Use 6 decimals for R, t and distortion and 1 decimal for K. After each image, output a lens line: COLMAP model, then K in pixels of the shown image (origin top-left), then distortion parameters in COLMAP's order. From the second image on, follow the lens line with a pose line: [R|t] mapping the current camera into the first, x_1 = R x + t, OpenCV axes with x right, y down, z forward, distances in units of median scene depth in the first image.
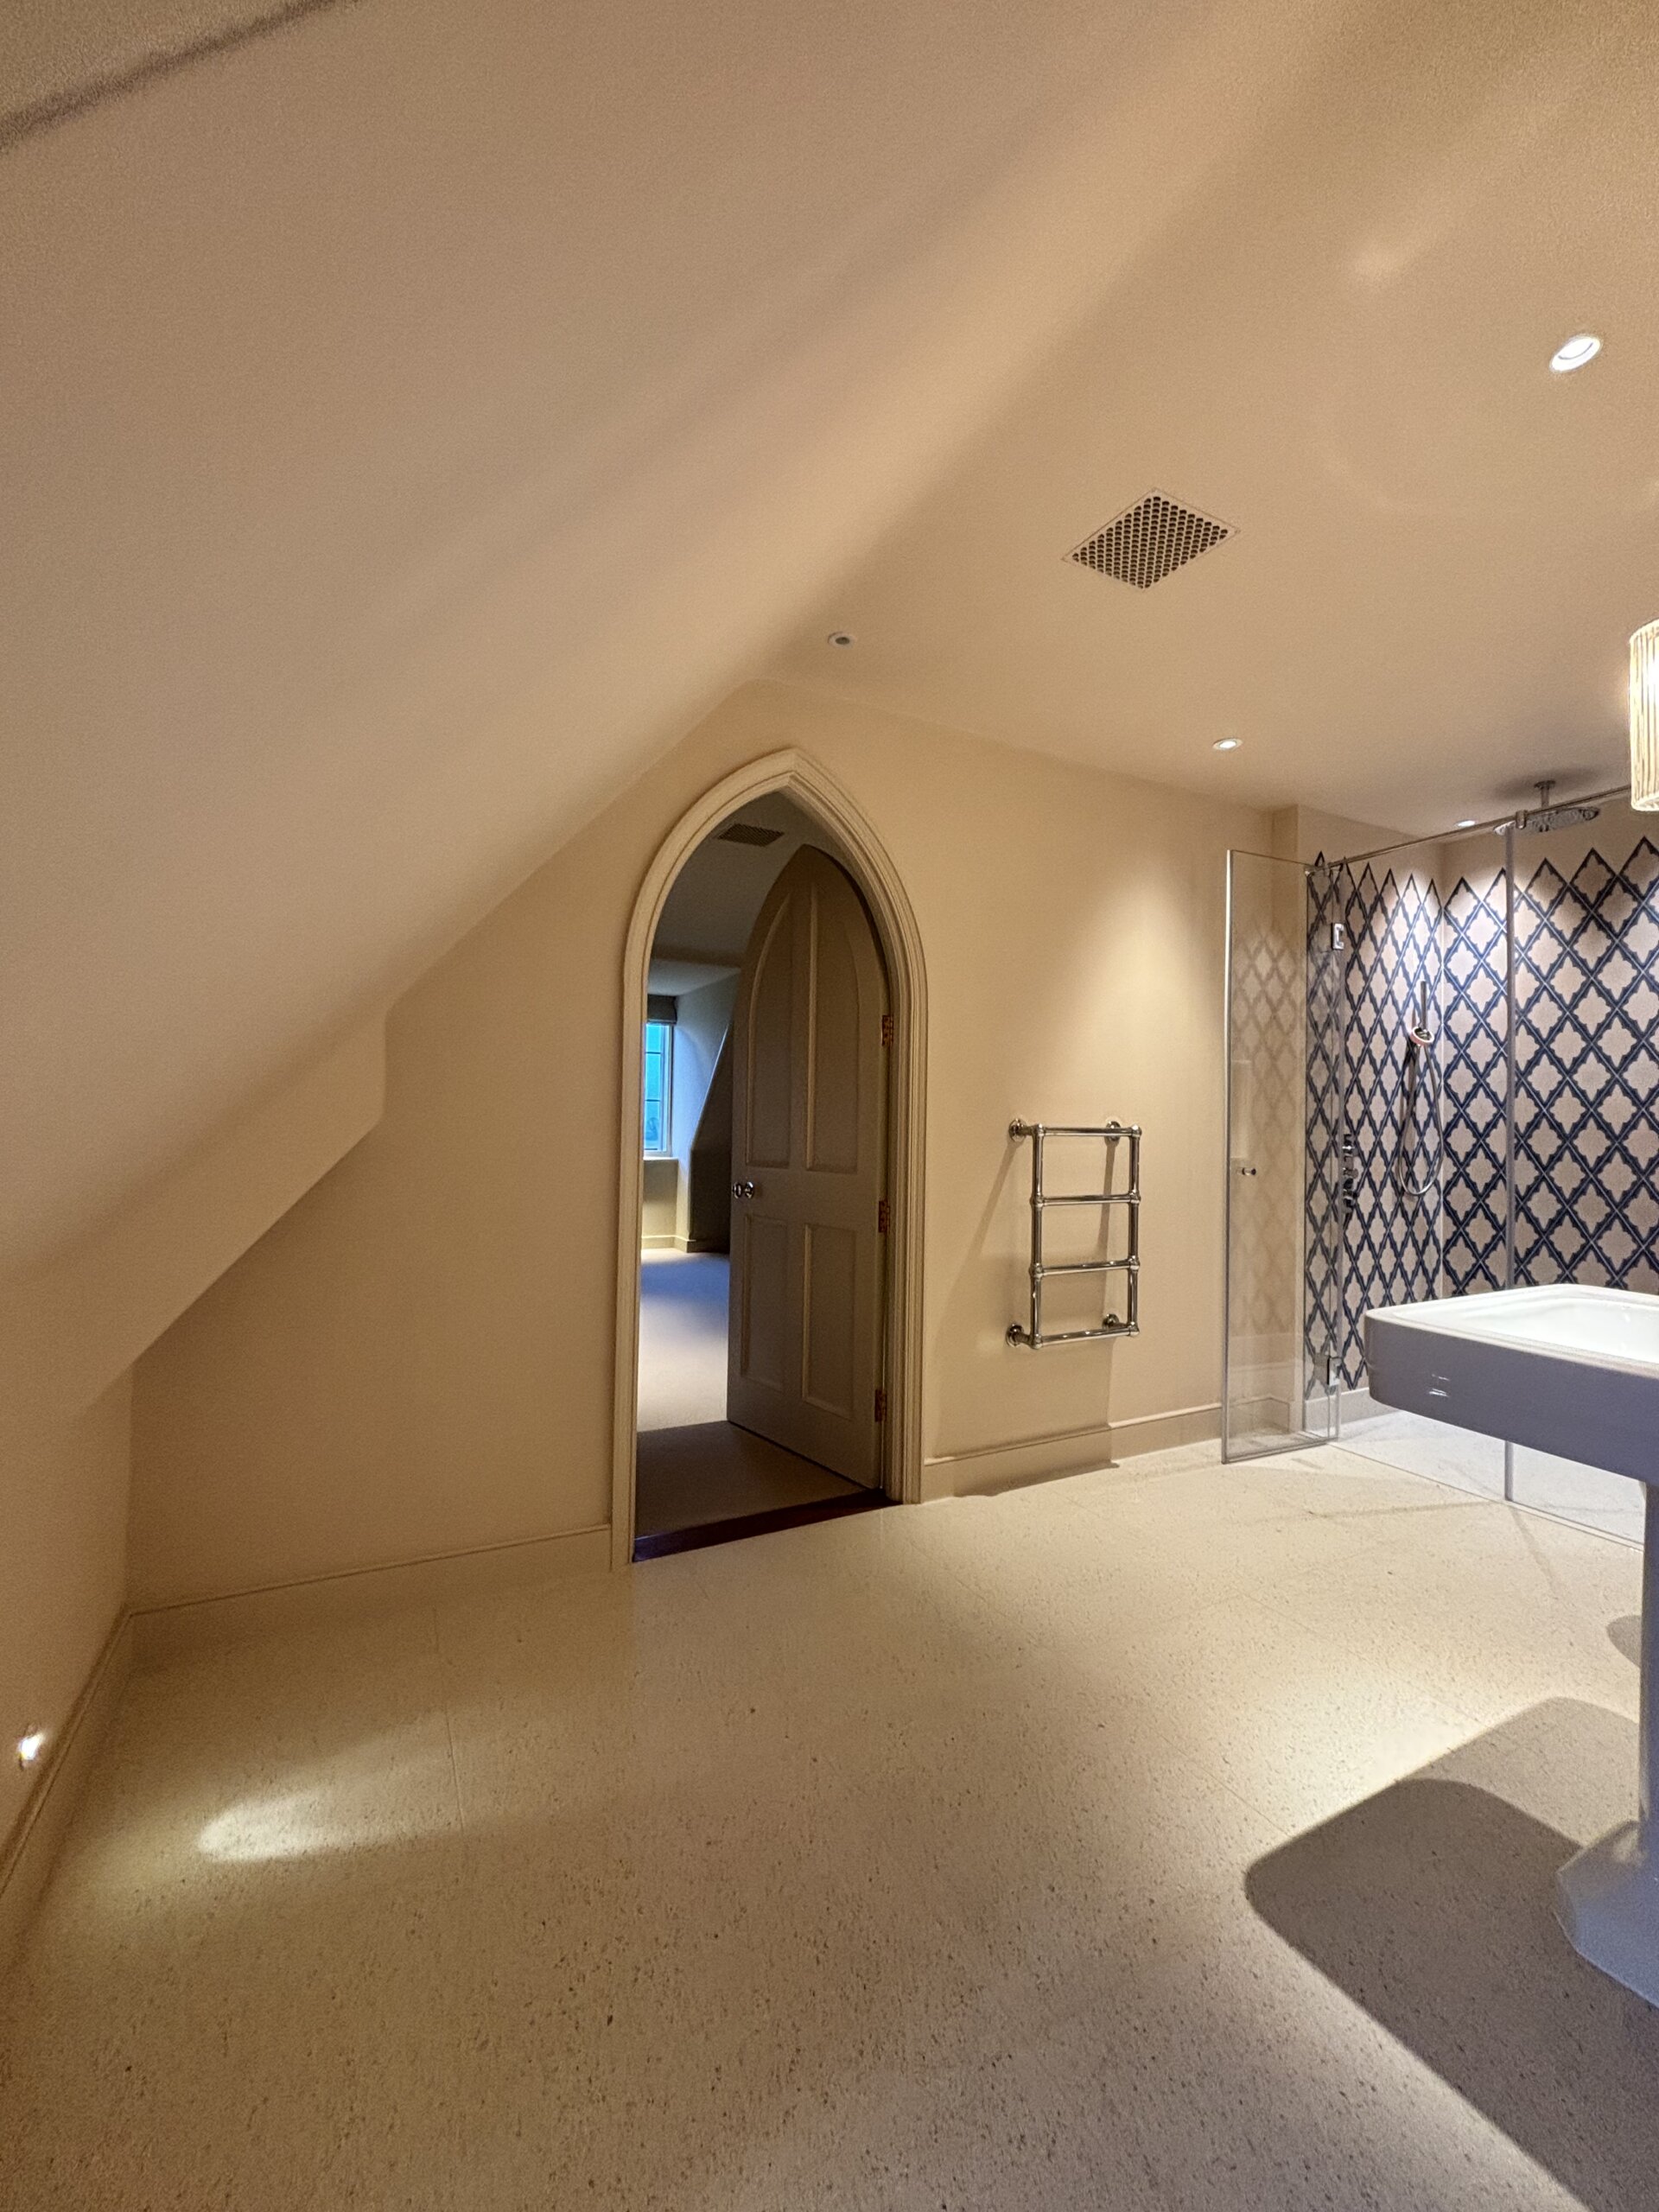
lens RADIAL K [[892.0, 0, 828.6], [0, 892.0, 1111.9], [0, 0, 1]] dist [0.000635, -0.000127]
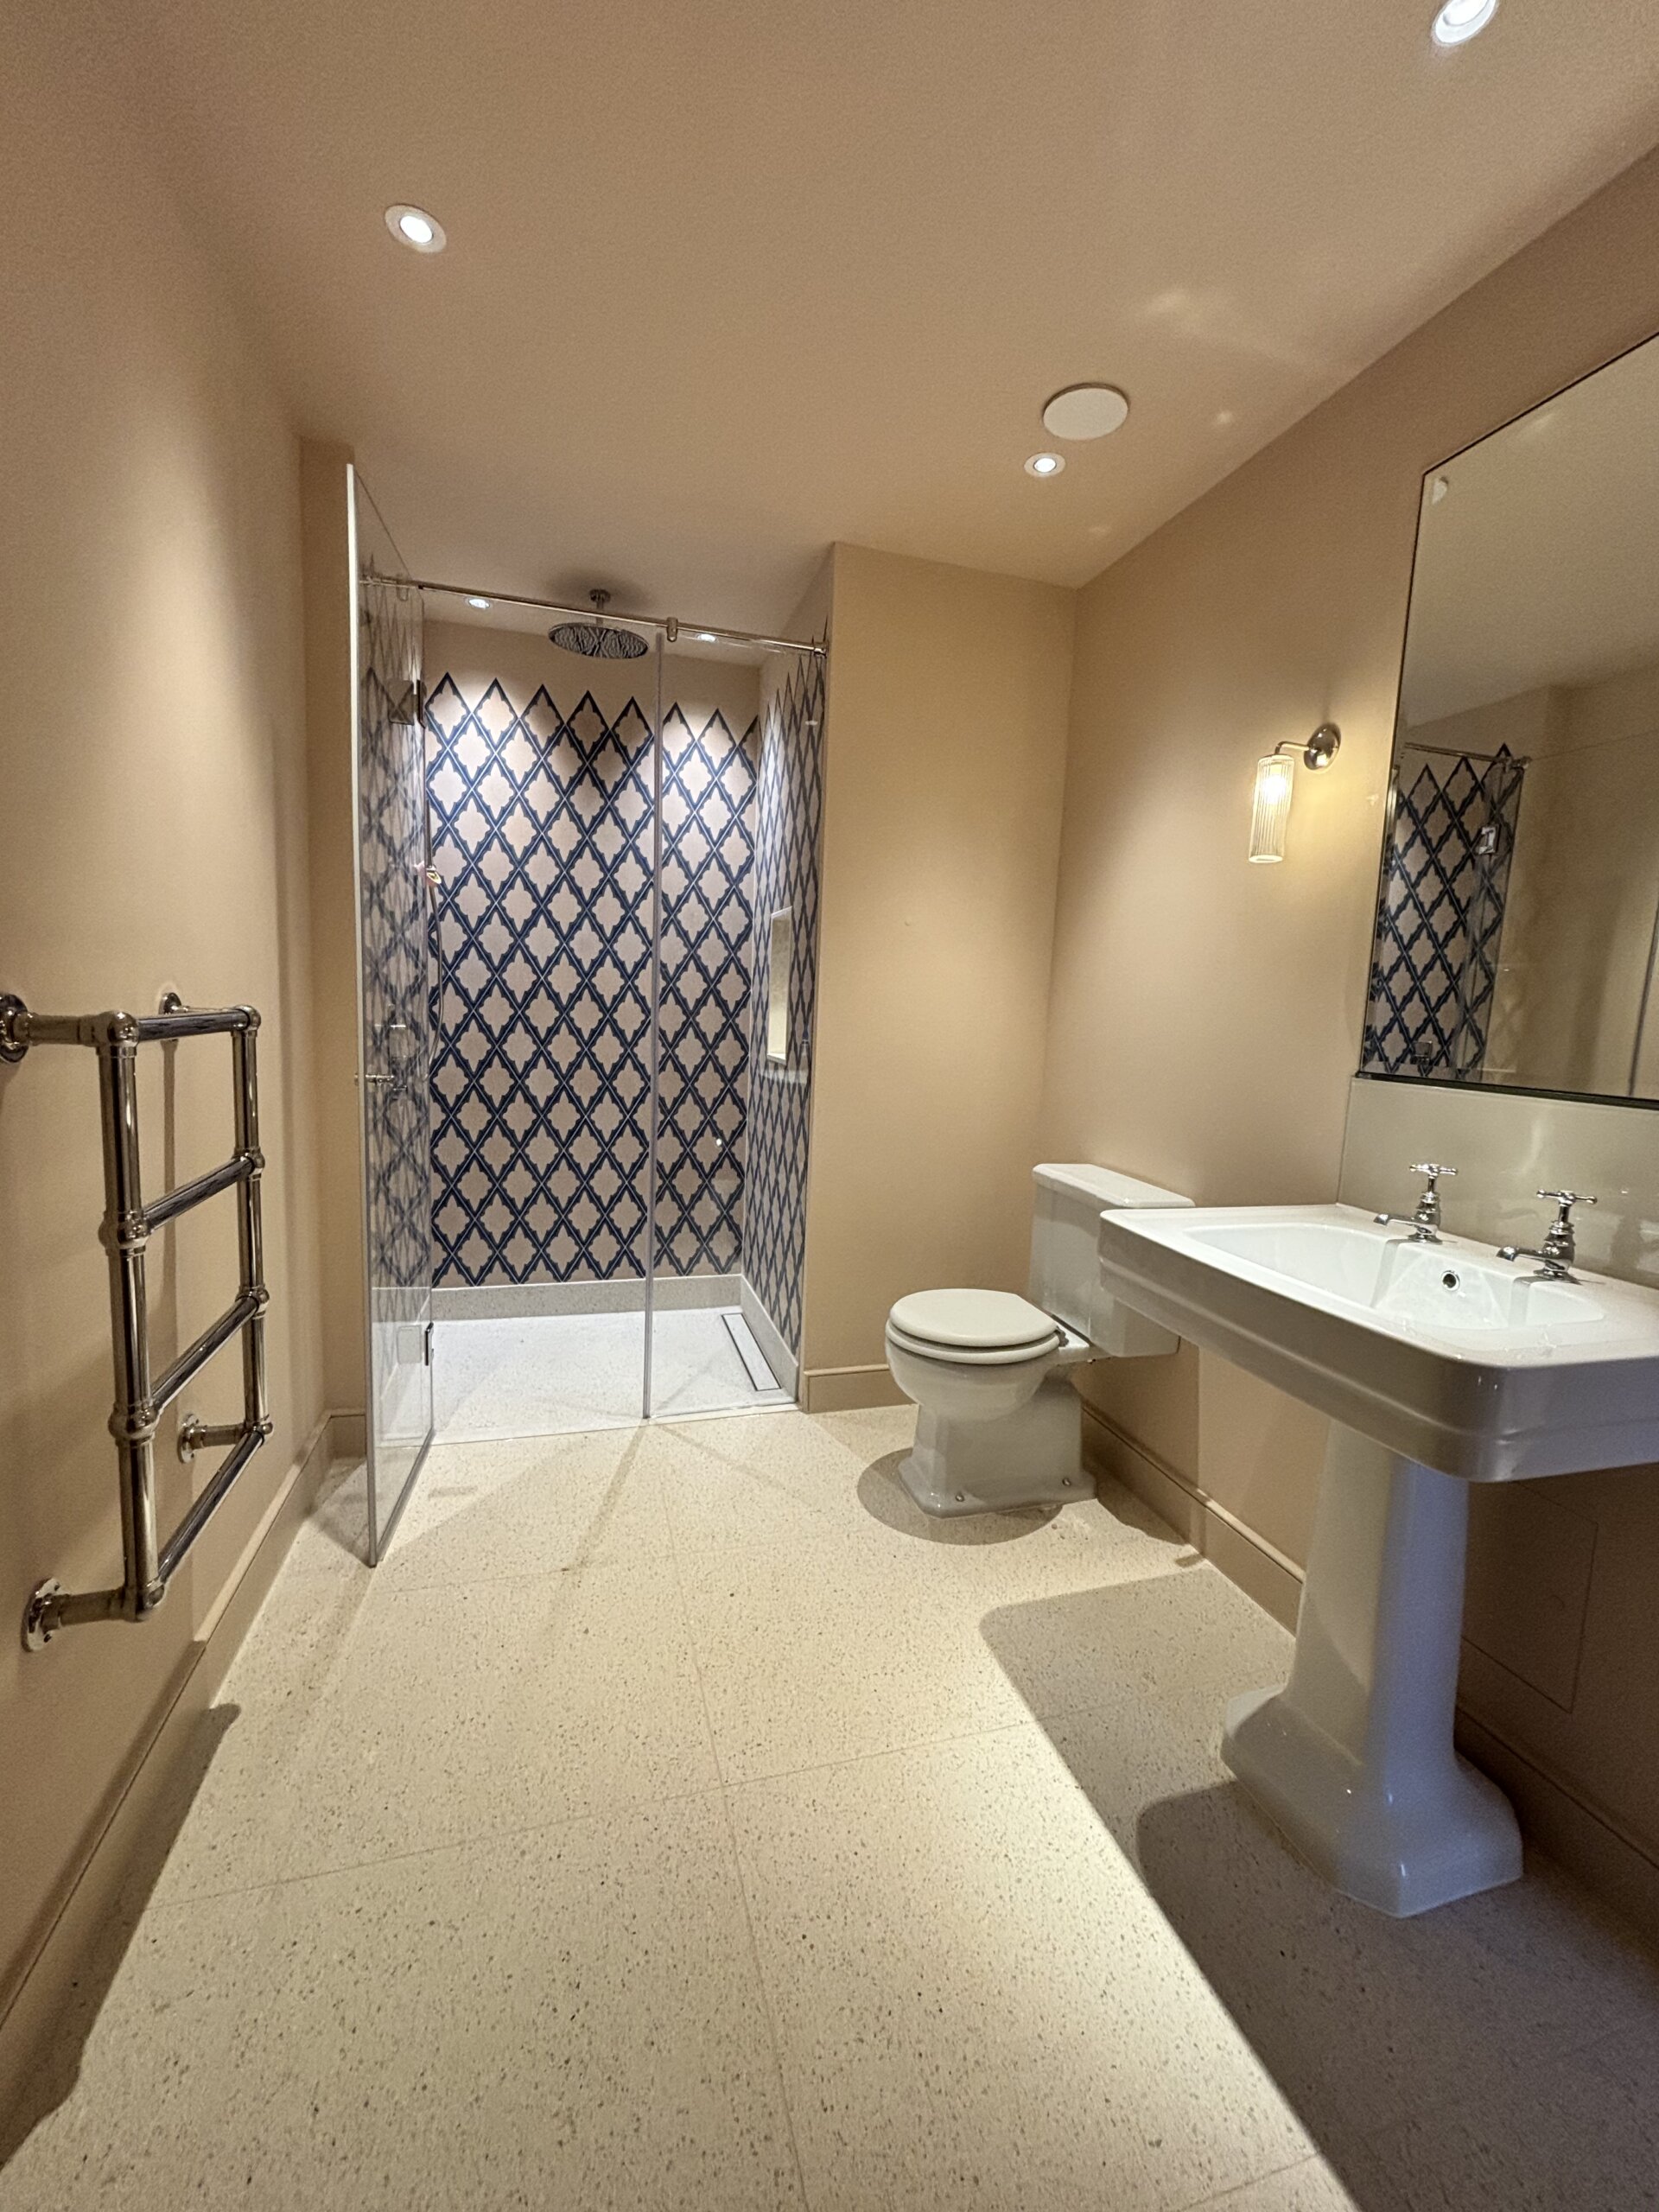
lens RADIAL K [[892.0, 0, 827.3], [0, 892.0, 1112.0], [0, 0, 1]] dist [0.000635, -0.000127]
pose [[0.189719, -0.125827, 0.973742, -0.042574], [-0.054785, 0.988852, 0.138454, -0.008869], [-0.980309, -0.079613, 0.180710, 0.557638]]
